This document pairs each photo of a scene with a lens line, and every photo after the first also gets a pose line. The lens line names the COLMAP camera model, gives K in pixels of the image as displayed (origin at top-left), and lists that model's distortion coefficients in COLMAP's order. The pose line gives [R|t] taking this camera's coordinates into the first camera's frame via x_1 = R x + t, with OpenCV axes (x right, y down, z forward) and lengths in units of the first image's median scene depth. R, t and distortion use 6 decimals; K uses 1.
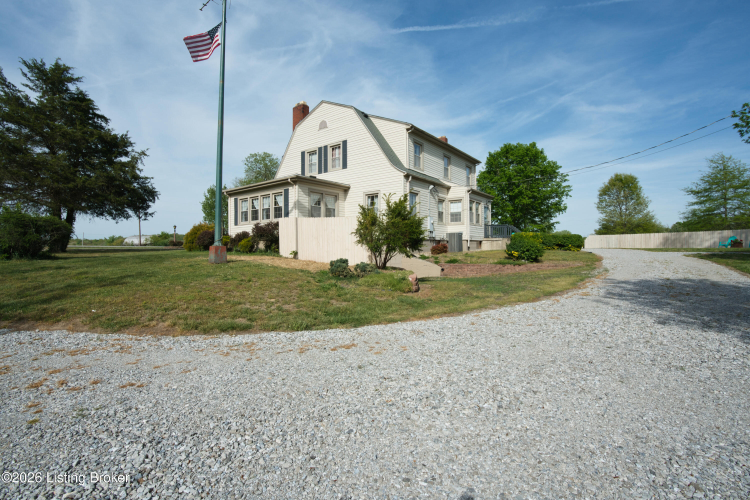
lens RADIAL K [[341.3, 0, 373.1], [0, 341.3, 247.1], [0, 0, 1]] dist [-0.060460, 0.021053]
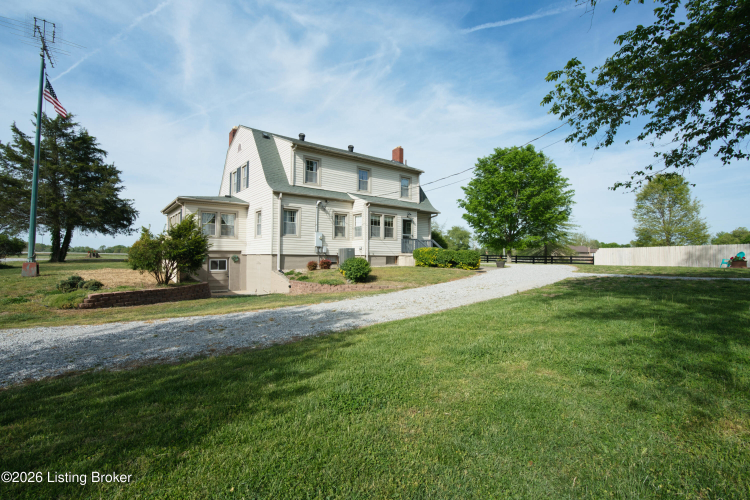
lens RADIAL K [[350.1, 0, 371.2], [0, 350.1, 252.6], [0, 0, 1]] dist [-0.060418, 0.024575]
pose [[0.970574, 0.005794, -0.240733, 0.279062], [-0.009451, 0.999857, -0.014041, -0.007440], [0.240617, 0.015903, 0.970490, 0.020079]]
